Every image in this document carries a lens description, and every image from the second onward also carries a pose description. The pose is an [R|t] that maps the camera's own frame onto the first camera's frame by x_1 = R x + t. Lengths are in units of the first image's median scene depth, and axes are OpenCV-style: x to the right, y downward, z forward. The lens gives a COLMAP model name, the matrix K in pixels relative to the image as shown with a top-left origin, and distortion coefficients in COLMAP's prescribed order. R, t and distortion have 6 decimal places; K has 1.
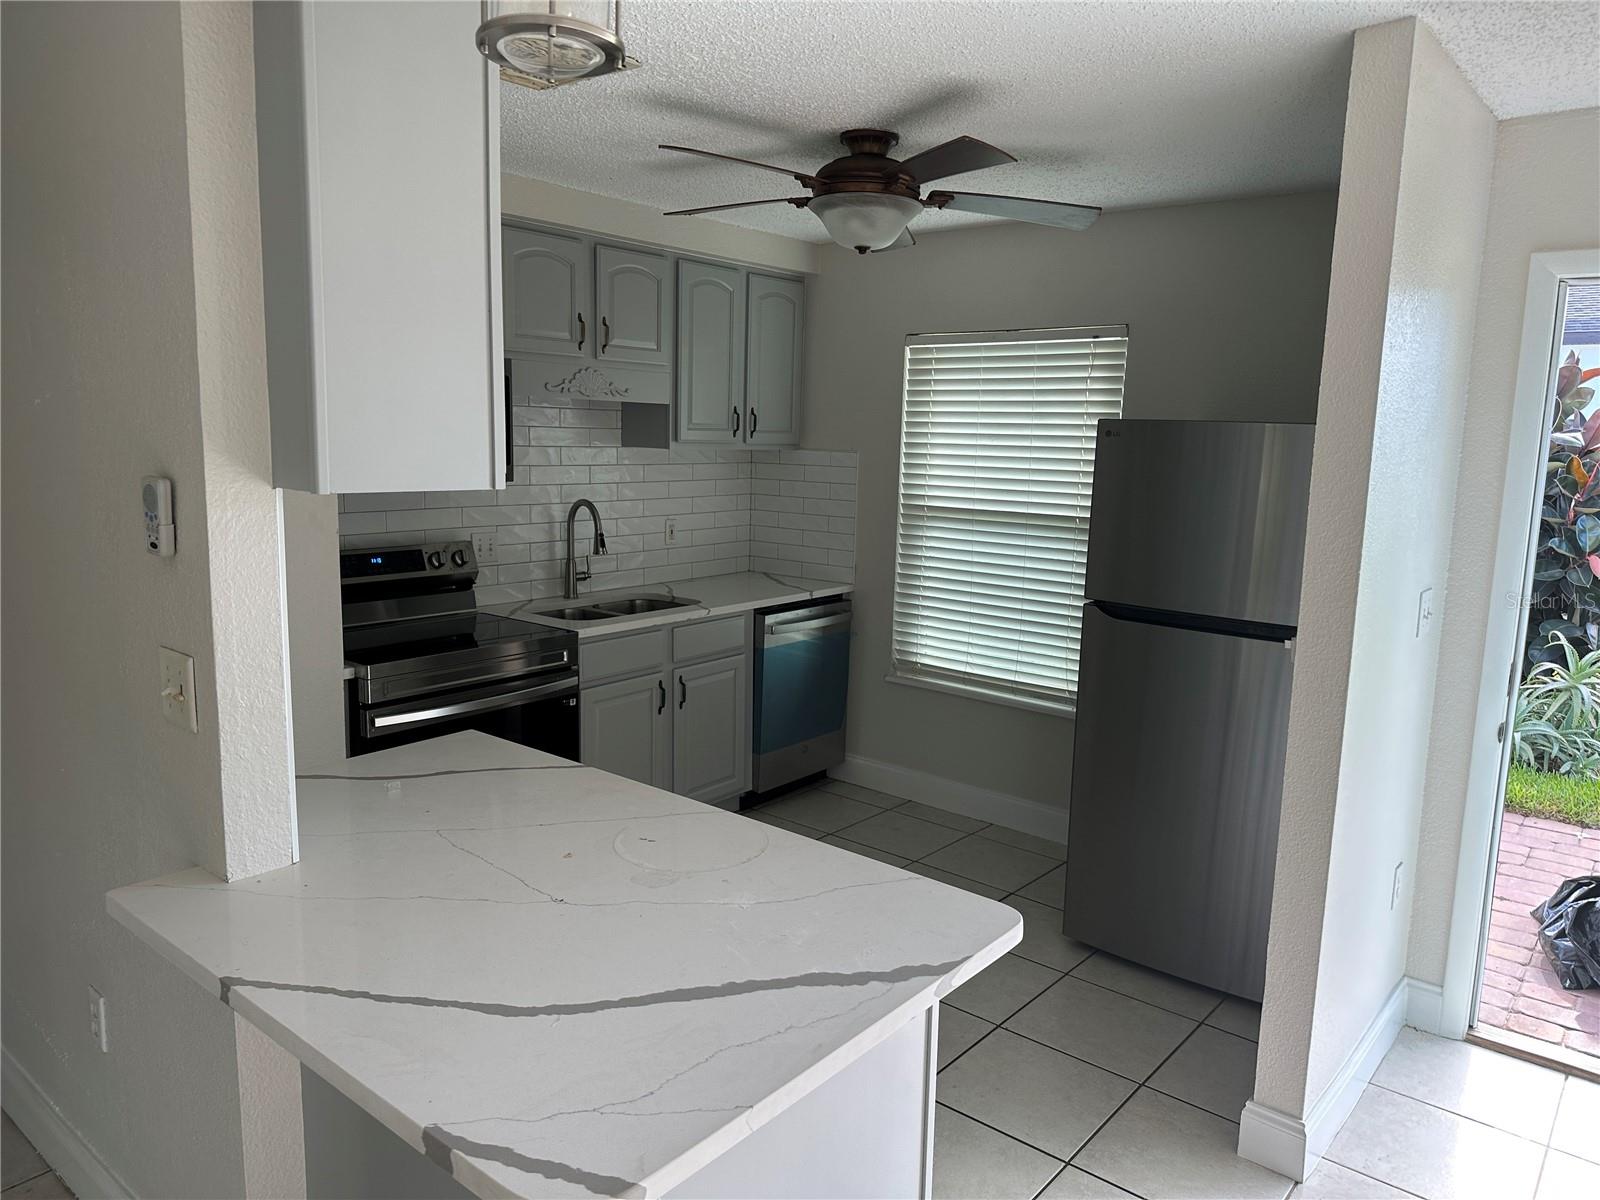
lens RADIAL K [[1140.3, 0, 806.1], [0, 1140.3, 600.2], [0, 0, 1]] dist [0.043816, -0.032707]
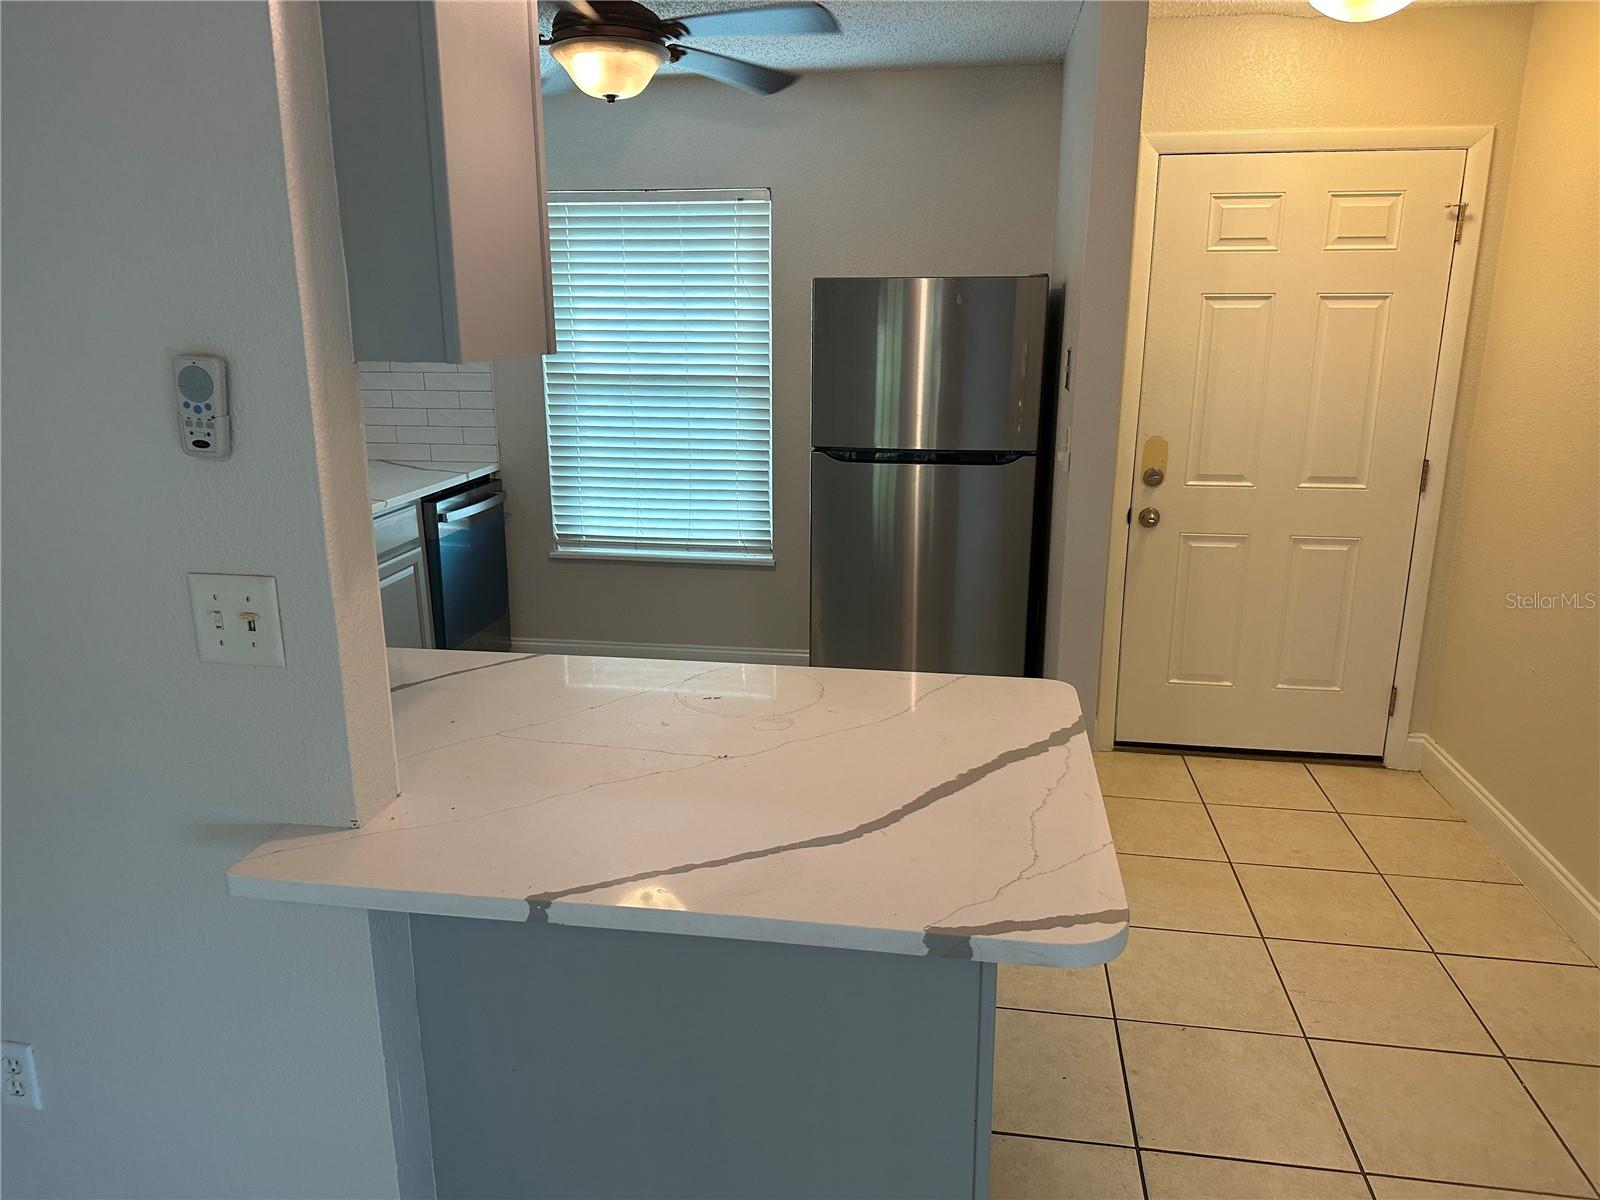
lens RADIAL K [[1140.3, 0, 835.2], [0, 1140.3, 598.4], [0, 0, 1]] dist [0.043816, -0.032707]
pose [[0.855723, -0.154021, 0.493980, -0.231603], [0.100388, 0.985949, 0.133514, -0.001803], [-0.507603, -0.064661, 0.859161, 0.034097]]
